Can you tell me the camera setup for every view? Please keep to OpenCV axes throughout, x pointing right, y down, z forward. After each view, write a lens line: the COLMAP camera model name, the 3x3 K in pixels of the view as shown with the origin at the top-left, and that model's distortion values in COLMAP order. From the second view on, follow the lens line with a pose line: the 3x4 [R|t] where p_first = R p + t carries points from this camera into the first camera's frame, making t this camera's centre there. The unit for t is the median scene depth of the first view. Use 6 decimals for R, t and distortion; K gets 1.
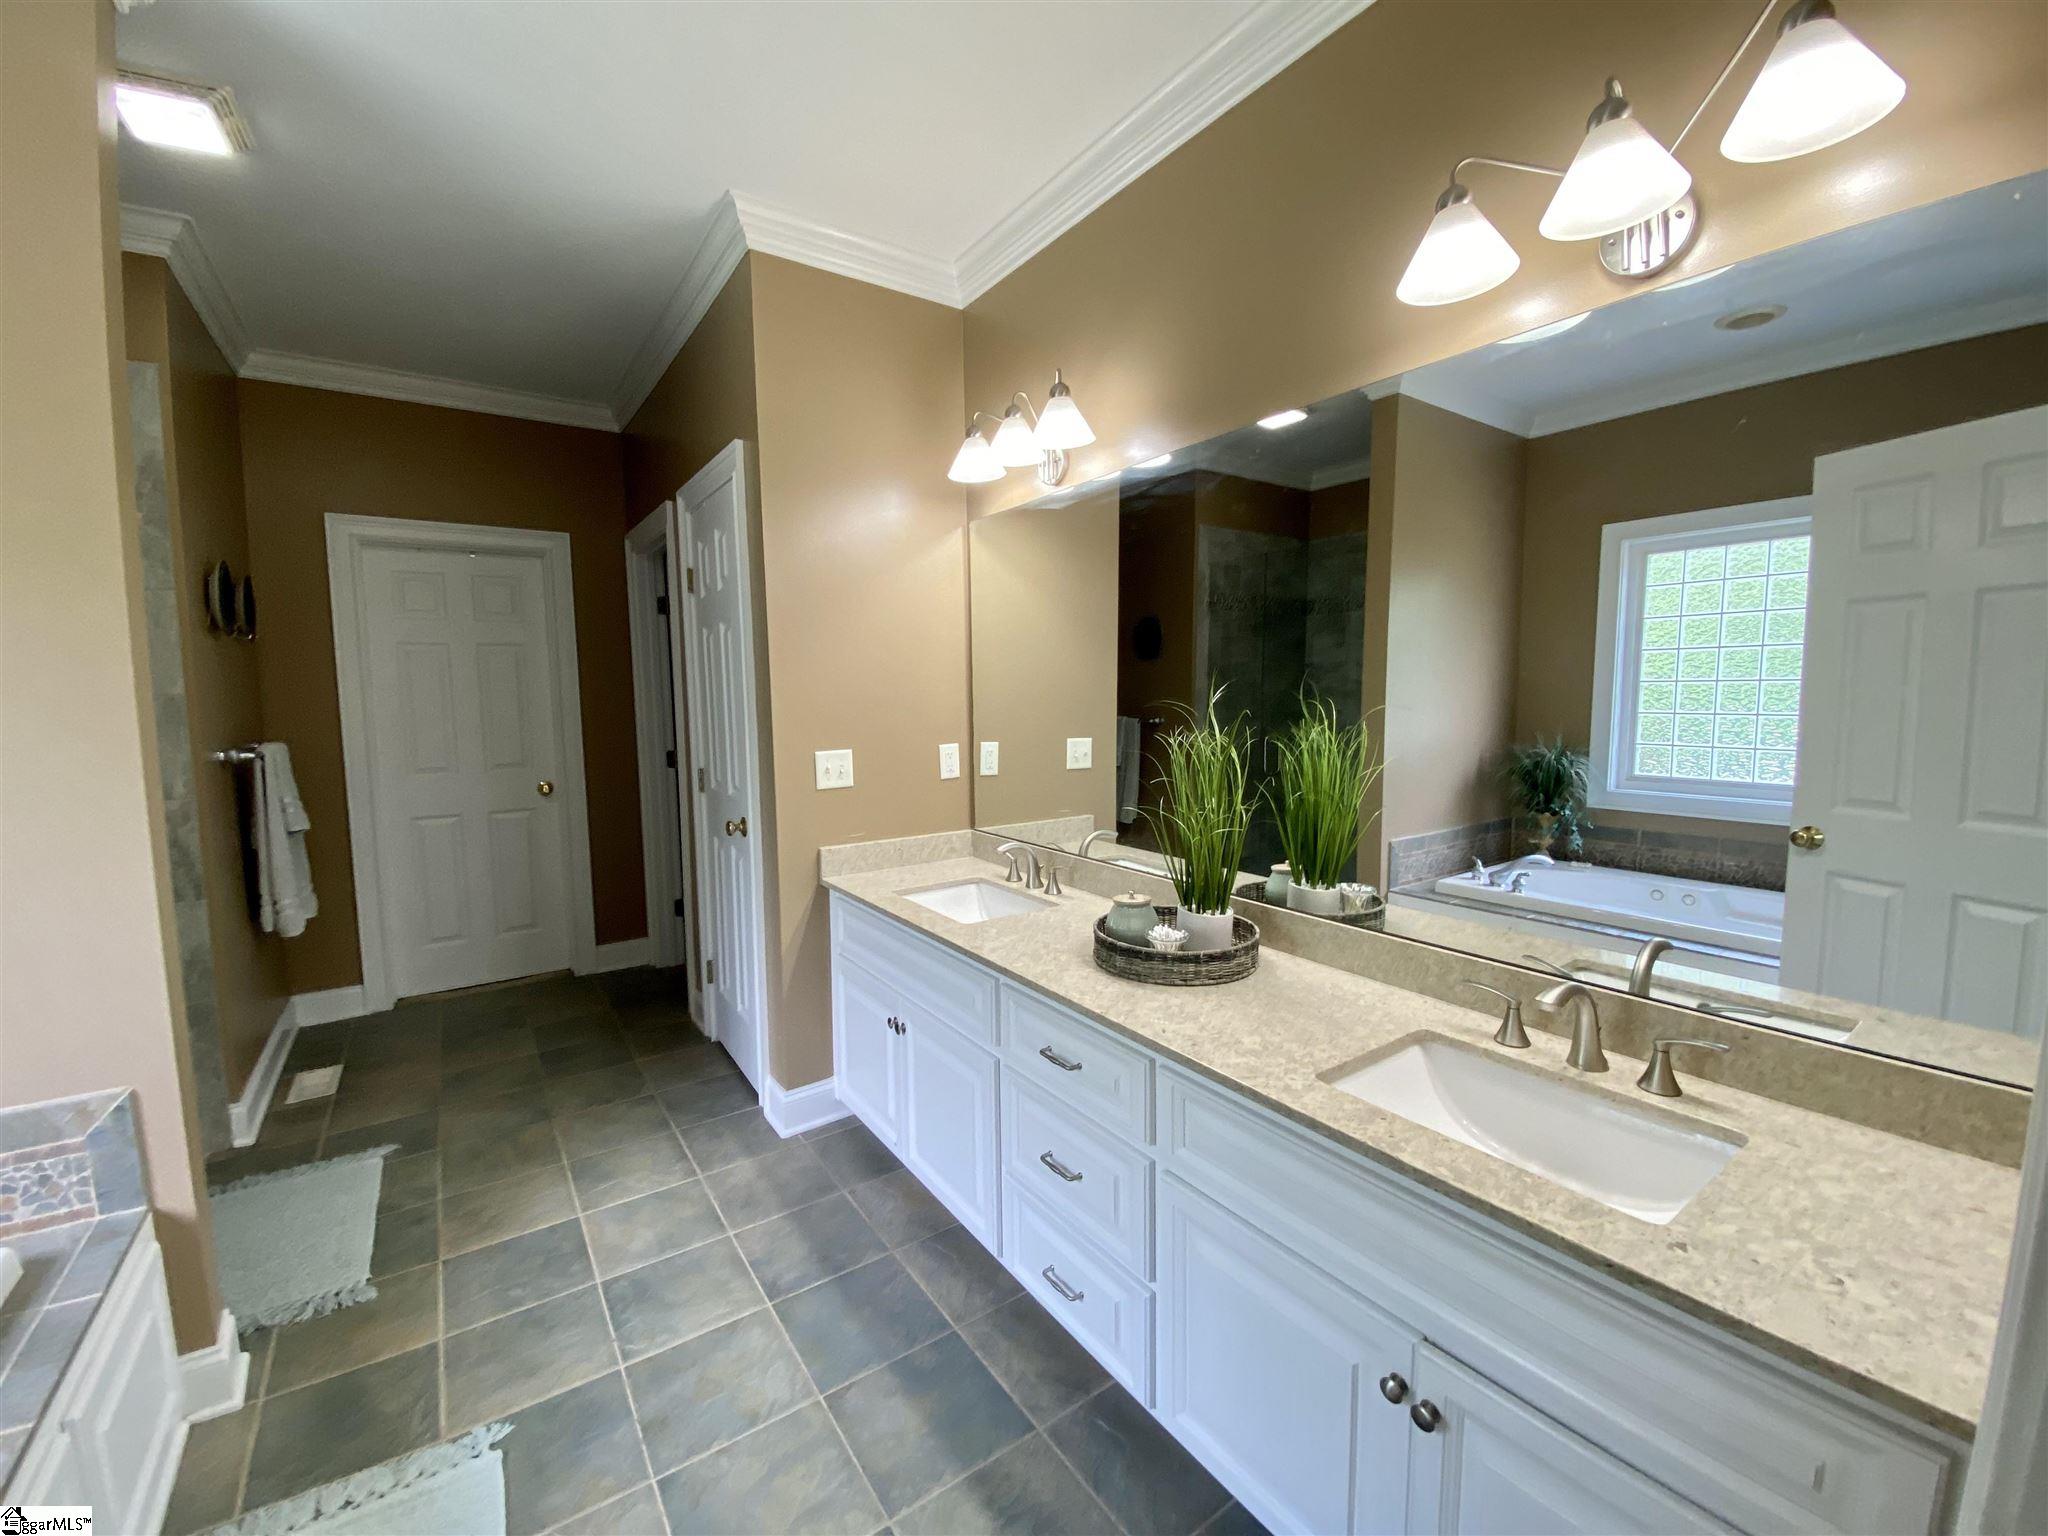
lens RADIAL K [[817.1, 0, 1024.0], [0, 817.1, 768.0], [0, 0, 1]] dist [0.051305, -0.040506]
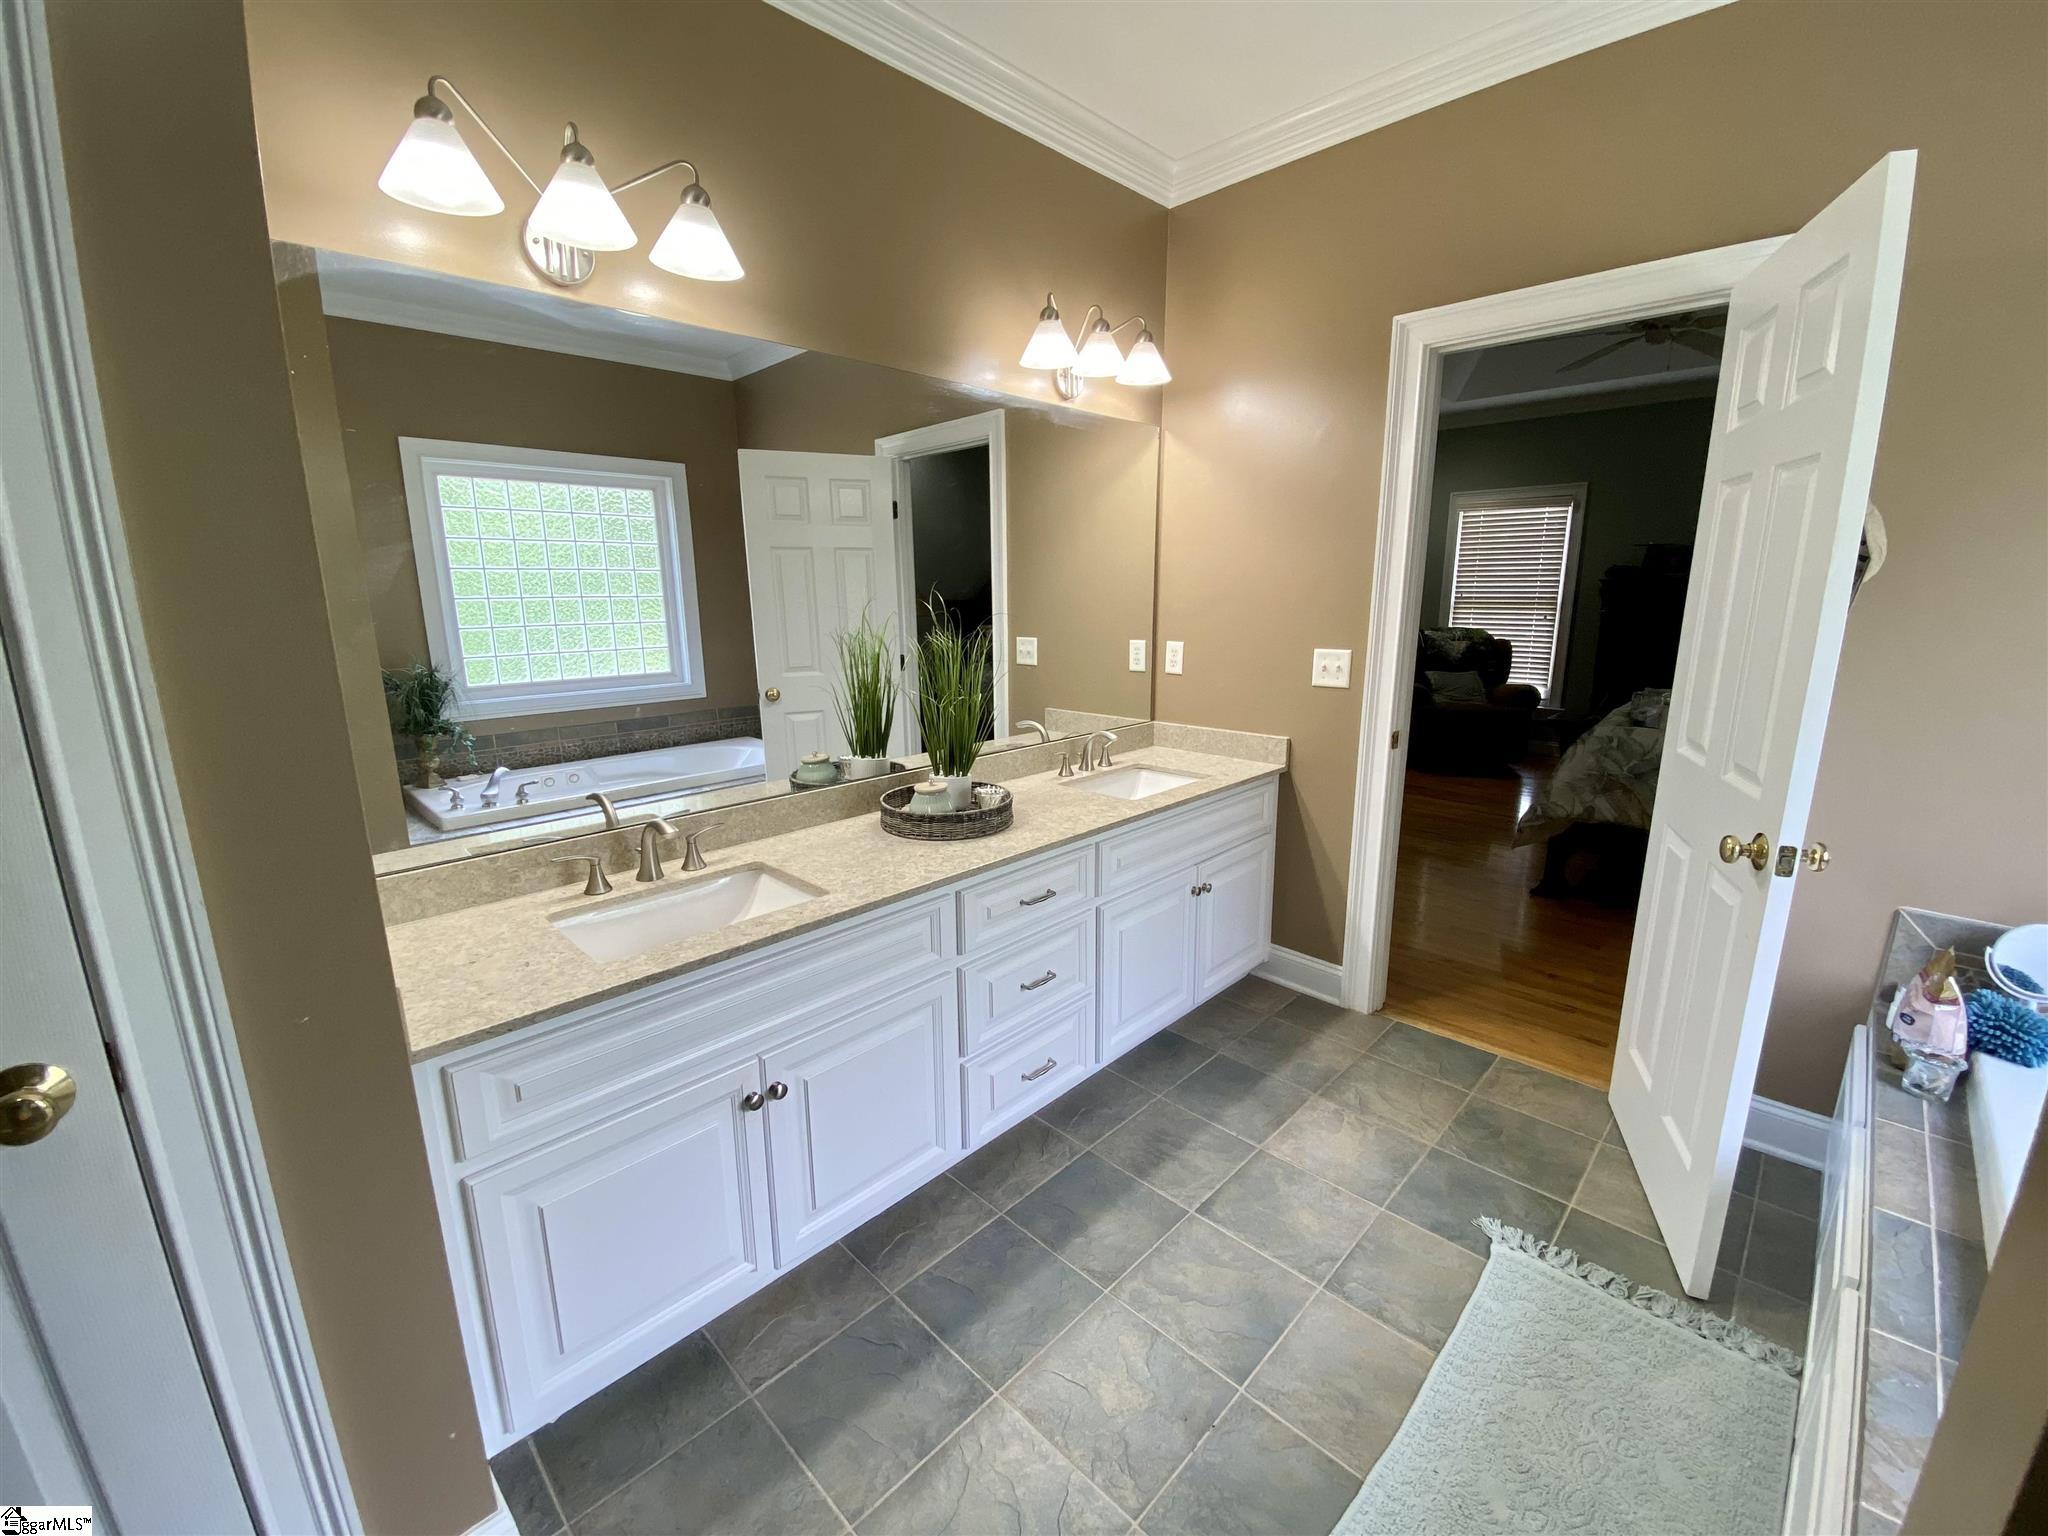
lens RADIAL K [[817.1, 0, 1024.0], [0, 817.1, 768.0], [0, 0, 1]] dist [0.051305, -0.040506]
pose [[-0.150464, -0.202041, 0.967750, -0.827000], [0.116747, 0.968413, 0.220331, -0.083064], [-0.981698, 0.146134, -0.122124, 0.856137]]
